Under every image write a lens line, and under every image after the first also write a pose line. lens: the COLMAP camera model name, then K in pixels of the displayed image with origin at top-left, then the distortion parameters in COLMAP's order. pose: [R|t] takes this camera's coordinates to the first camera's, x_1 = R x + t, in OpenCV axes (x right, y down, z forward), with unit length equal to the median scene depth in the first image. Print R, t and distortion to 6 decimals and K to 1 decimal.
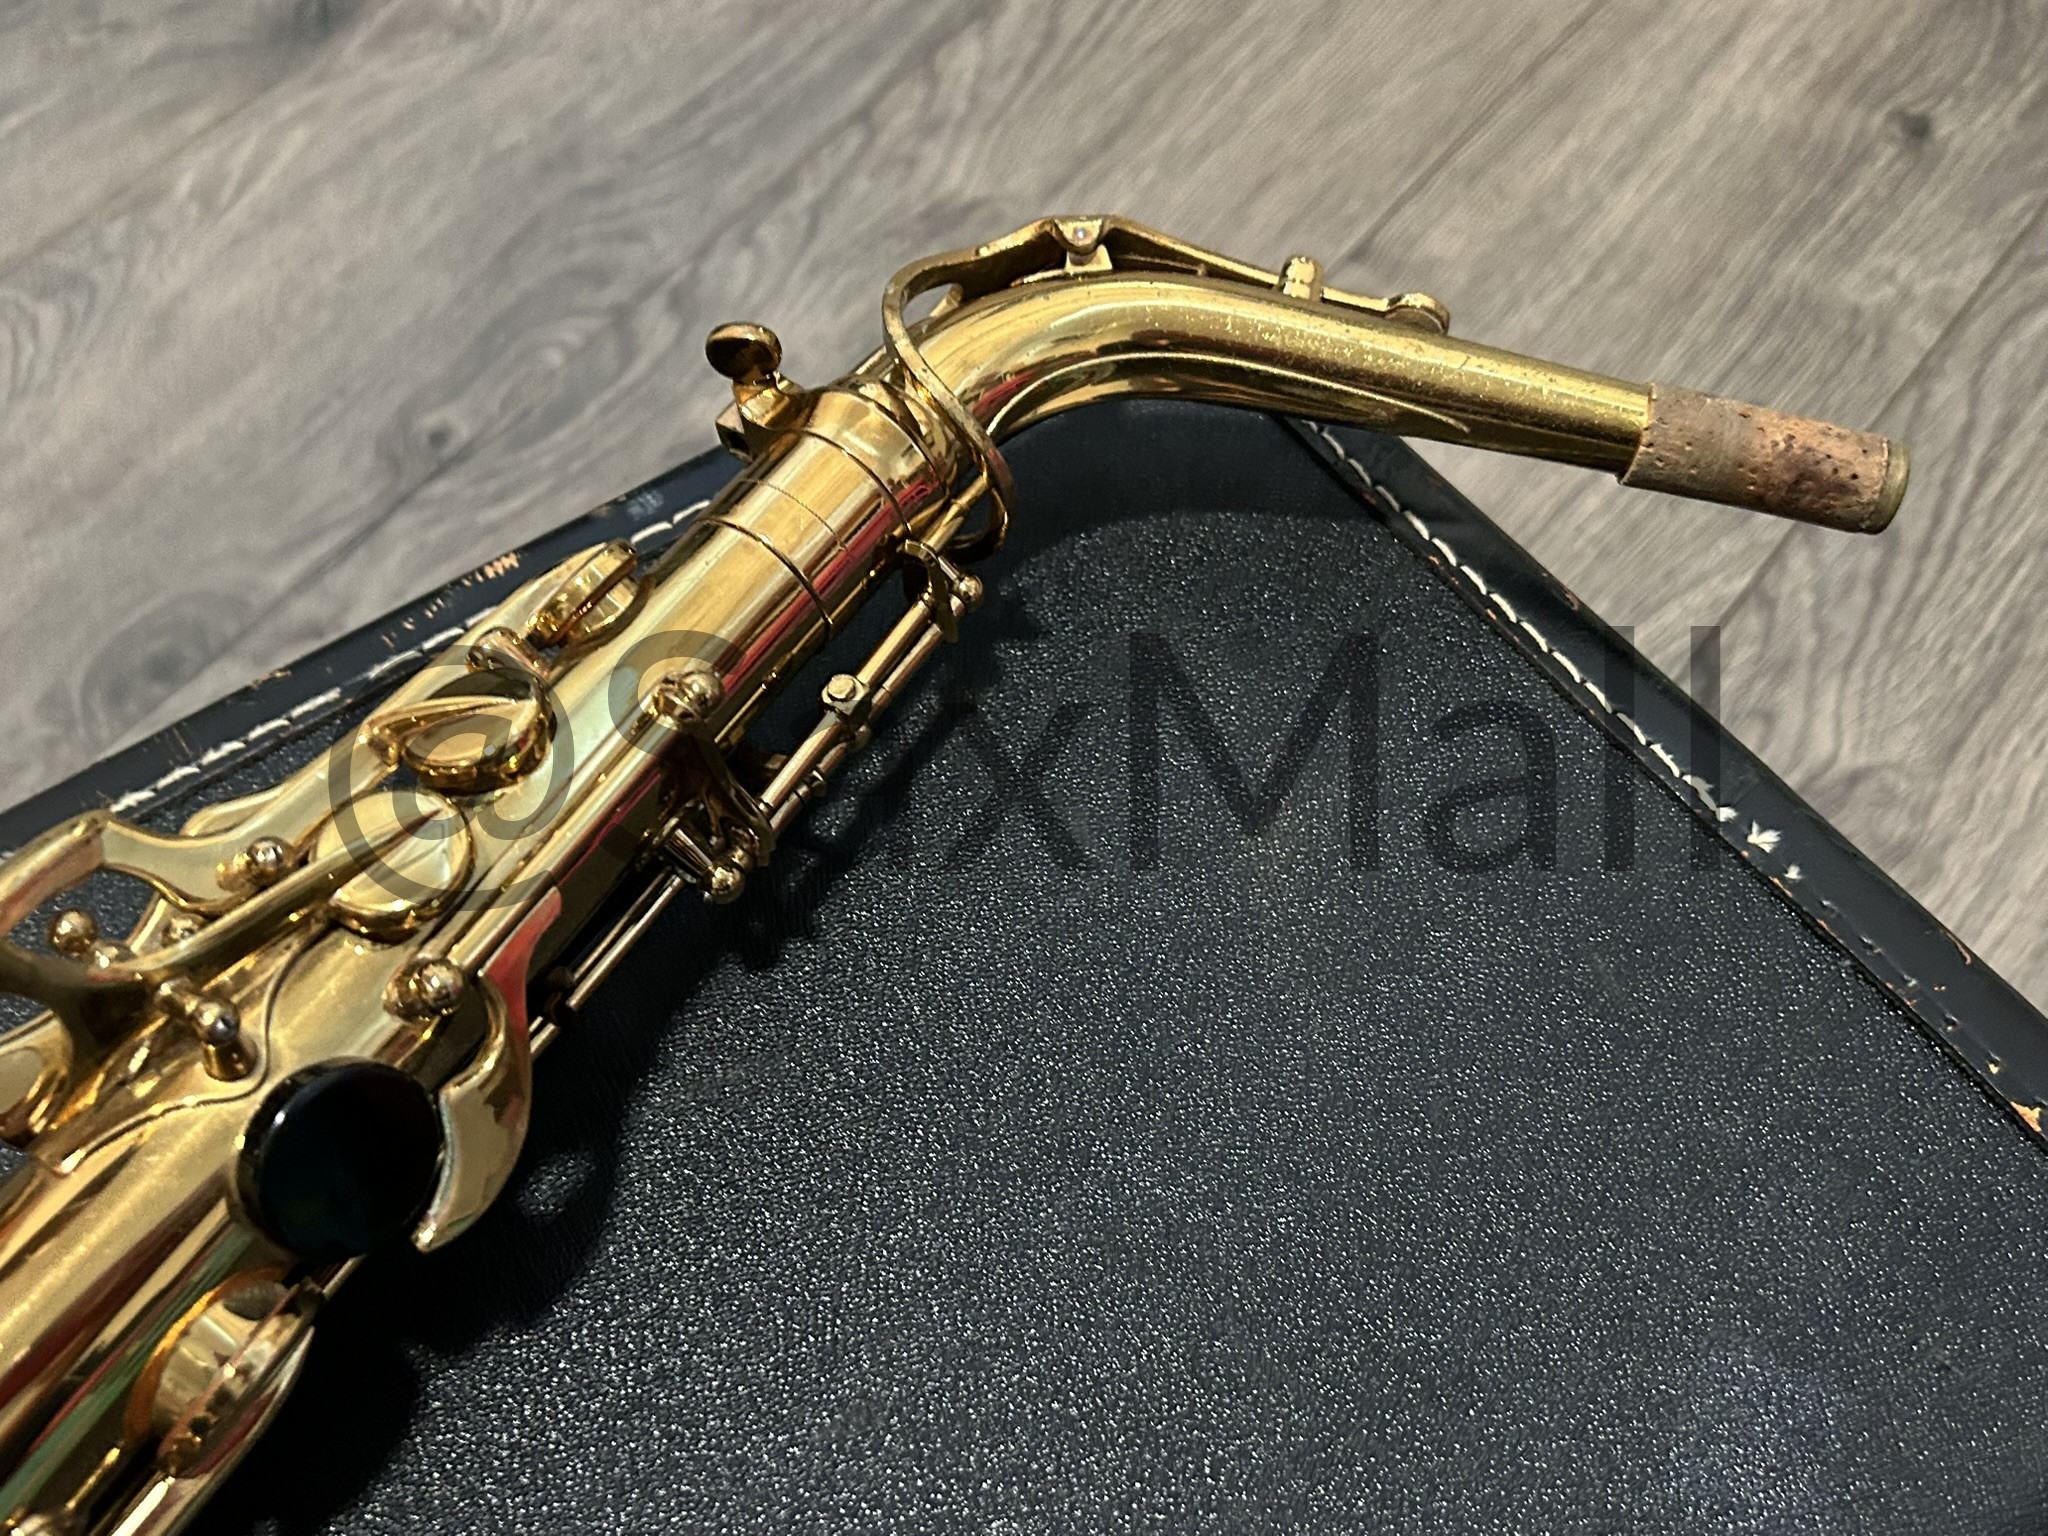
lens RADIAL K [[1916.8, 0, 1020.3], [0, 1916.8, 737.6], [0, 0, 1]] dist [0.139509, -0.350608]
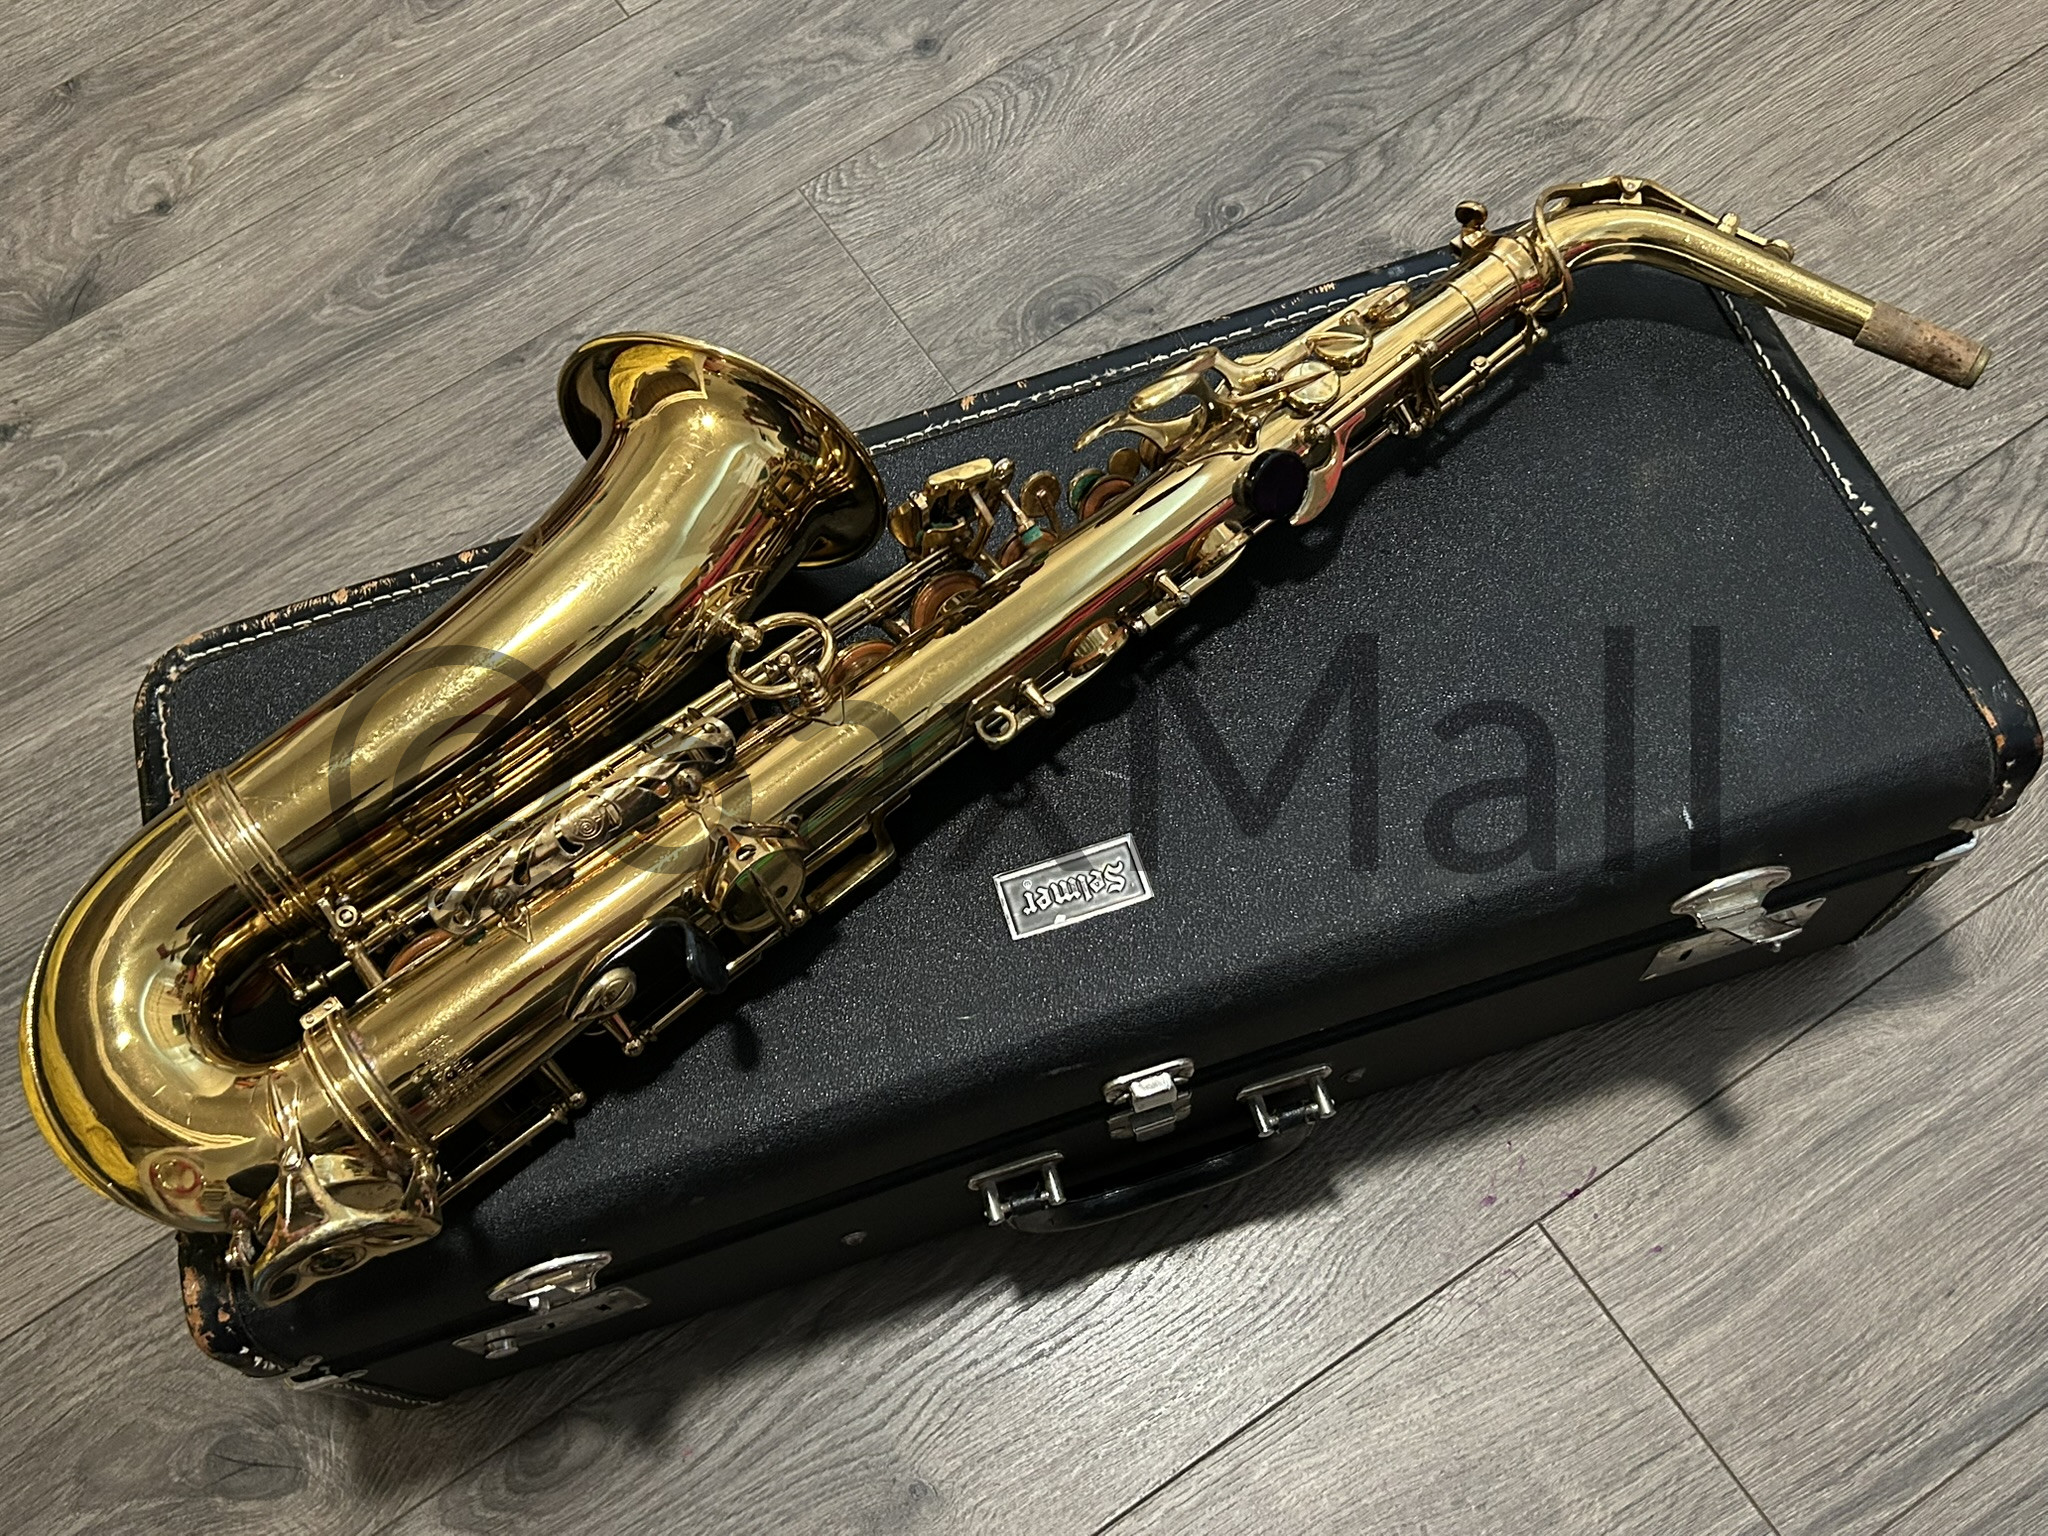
lens RADIAL K [[1954.5, 0, 995.6], [0, 1954.5, 770.2], [0, 0, 1]] dist [0.025280, -0.038855]
pose [[0.948540, 0.238285, -0.208549, -0.031831], [-0.211652, 0.966949, 0.142170, 0.228168], [0.235534, -0.090714, 0.967623, -1.439565]]
